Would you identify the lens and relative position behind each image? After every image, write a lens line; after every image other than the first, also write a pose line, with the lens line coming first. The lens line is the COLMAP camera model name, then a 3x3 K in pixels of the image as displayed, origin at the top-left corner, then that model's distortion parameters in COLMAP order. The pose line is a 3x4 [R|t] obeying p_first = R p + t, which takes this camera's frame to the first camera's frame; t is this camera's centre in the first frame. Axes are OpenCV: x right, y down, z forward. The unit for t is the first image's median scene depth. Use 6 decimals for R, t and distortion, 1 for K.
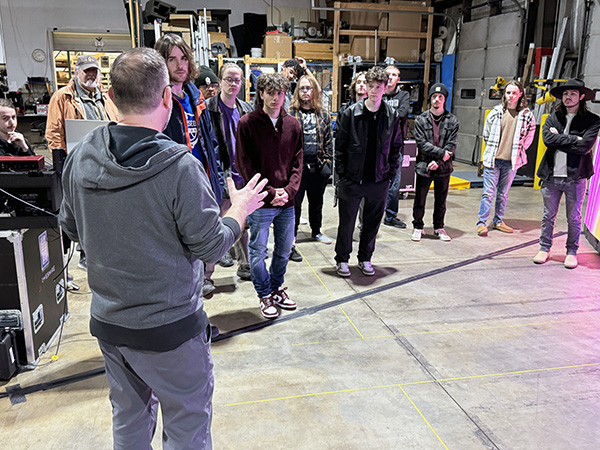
lens RADIAL K [[556.5, 0, 300.0], [0, 556.5, 225.0], [0, 0, 1]] dist [0.014800, -0.014507]
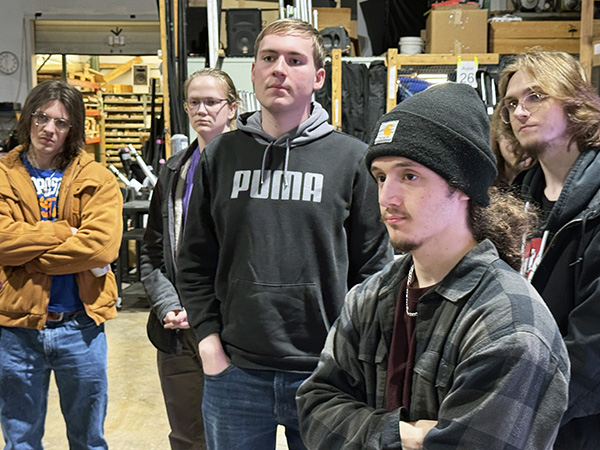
lens RADIAL K [[906.3, 0, 300.0], [0, 906.3, 225.0], [0, 0, 1]] dist [0.100113, -0.008758]
pose [[0.982186, 0.008064, -0.187738, -0.022960], [-0.030813, 0.992467, -0.118573, -0.056262], [0.185367, 0.122246, 0.975036, 0.225212]]
